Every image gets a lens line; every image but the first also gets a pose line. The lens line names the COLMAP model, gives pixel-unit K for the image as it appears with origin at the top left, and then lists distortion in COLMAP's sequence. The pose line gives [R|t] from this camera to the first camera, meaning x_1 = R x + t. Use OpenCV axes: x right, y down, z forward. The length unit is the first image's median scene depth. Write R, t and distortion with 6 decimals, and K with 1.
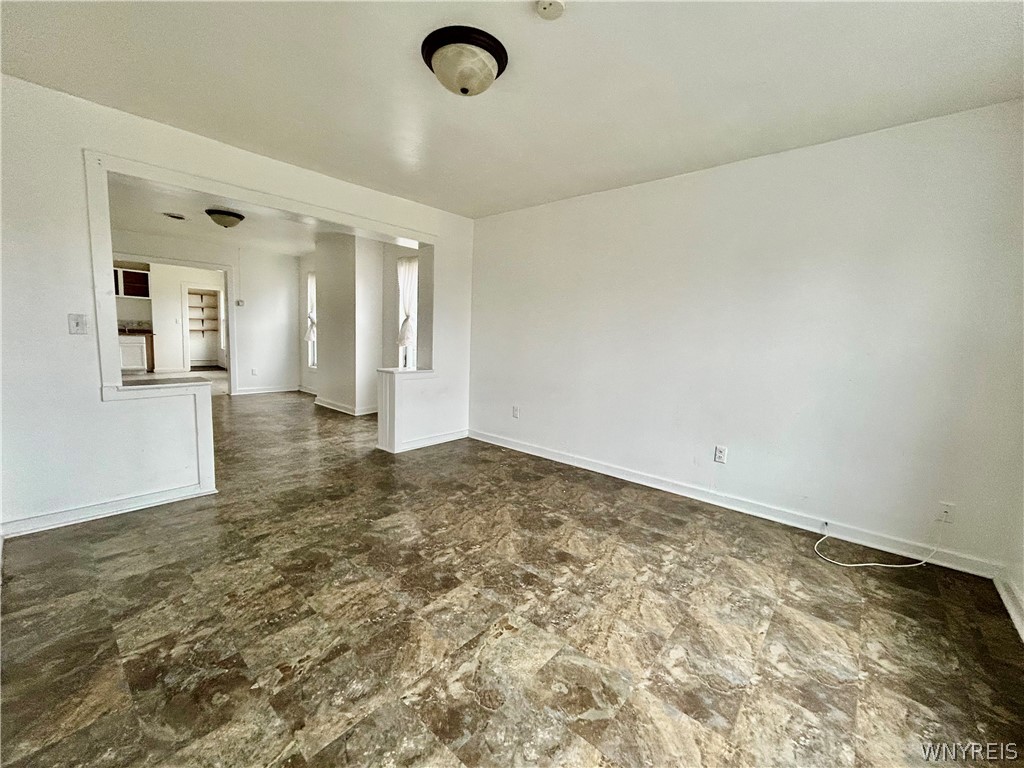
lens RADIAL K [[415.7, 0, 513.2], [0, 415.7, 383.1], [0, 0, 1]] dist [-0.001385, 0.000091]
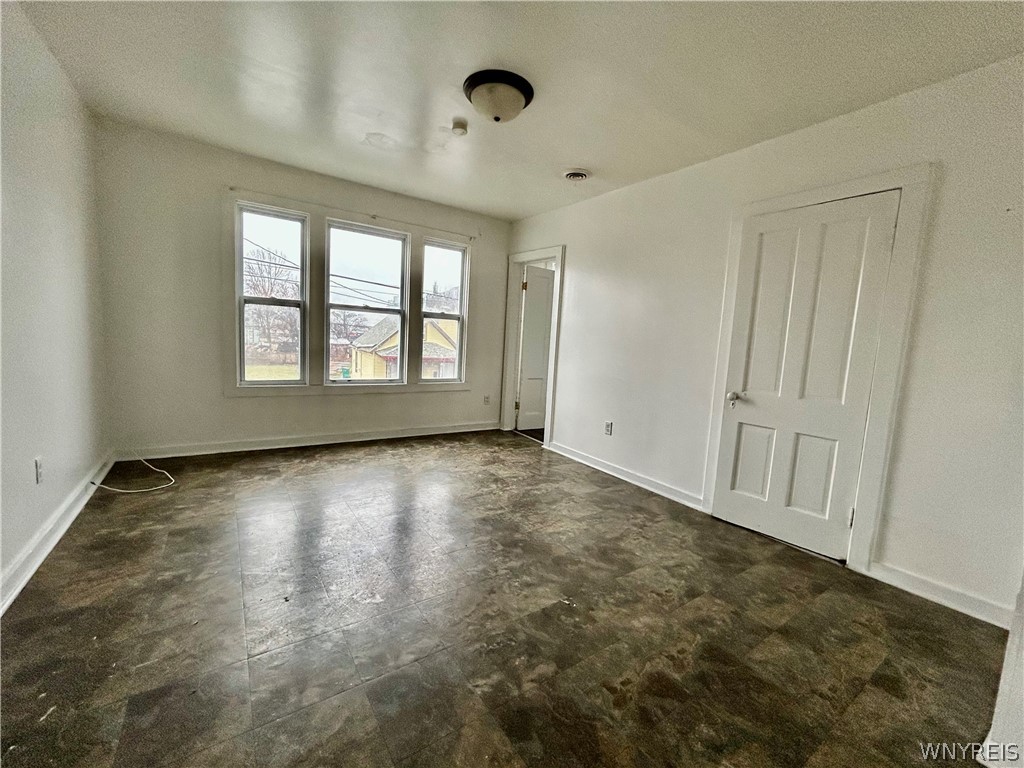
lens RADIAL K [[415.7, 0, 510.1], [0, 415.7, 379.8], [0, 0, 1]] dist [-0.001385, 0.000091]
pose [[-0.962730, -0.119270, 0.242748, -0.493015], [-0.062161, 0.971064, 0.230589, -0.227216], [-0.263226, 0.206905, -0.942286, 2.091027]]
